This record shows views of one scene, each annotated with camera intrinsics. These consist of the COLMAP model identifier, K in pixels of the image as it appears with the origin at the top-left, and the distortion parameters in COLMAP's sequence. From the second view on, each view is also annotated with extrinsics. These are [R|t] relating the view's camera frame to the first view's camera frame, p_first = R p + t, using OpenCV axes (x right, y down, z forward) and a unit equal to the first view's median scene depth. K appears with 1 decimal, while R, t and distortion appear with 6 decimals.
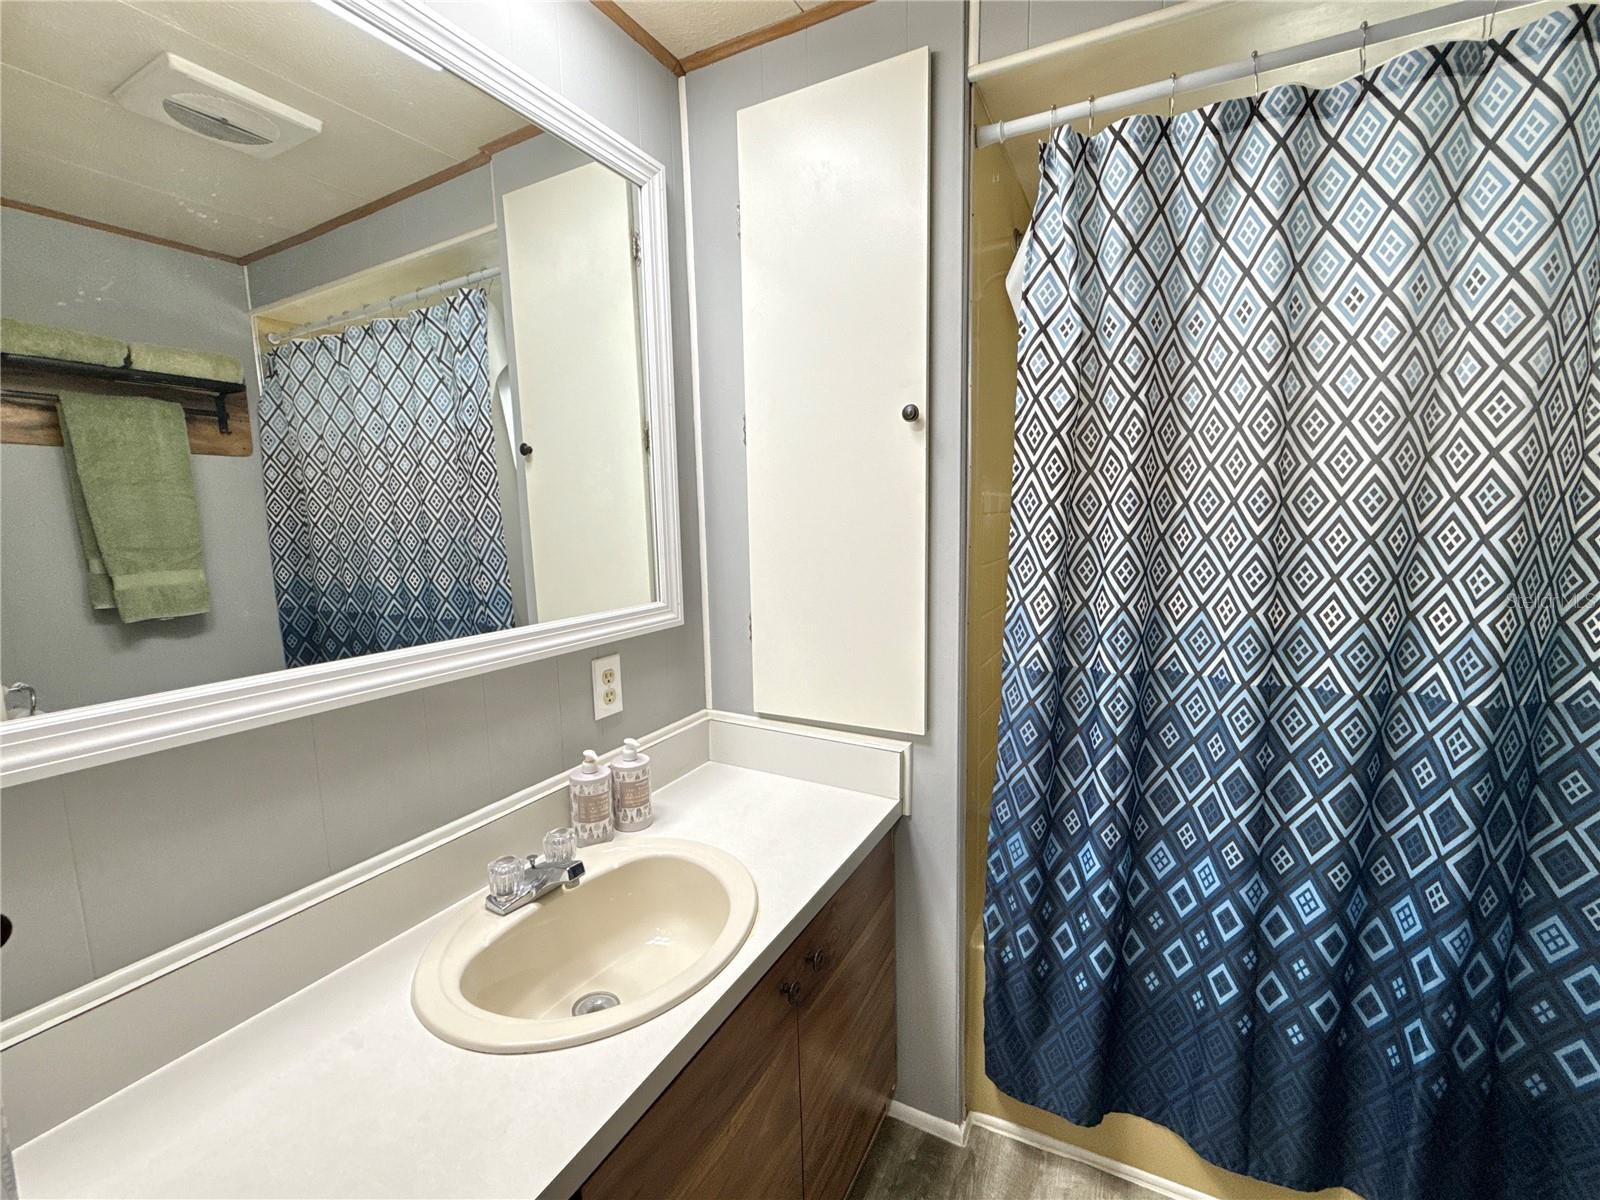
lens RADIAL K [[694.0, 0, 795.5], [0, 694.0, 601.3], [0, 0, 1]] dist [-0.000518, 0.000472]
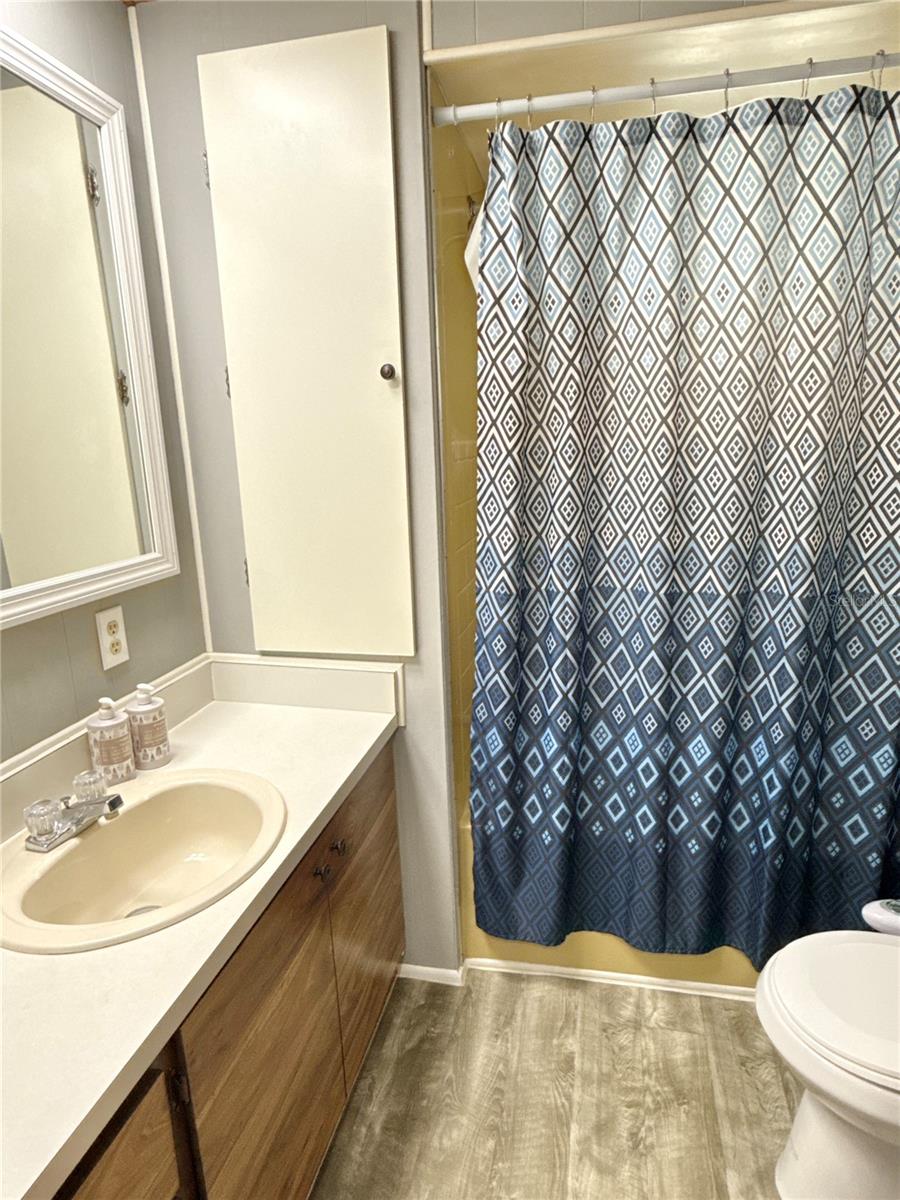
lens RADIAL K [[694.5, 0, 450.9], [0, 694.5, 600.5], [0, 0, 1]] dist [0.000238, -0.000341]
pose [[0.962426, -0.069912, 0.262390, -0.063237], [0.046619, 0.994482, 0.093977, -0.006301], [-0.267512, -0.078214, 0.960375, -0.147228]]
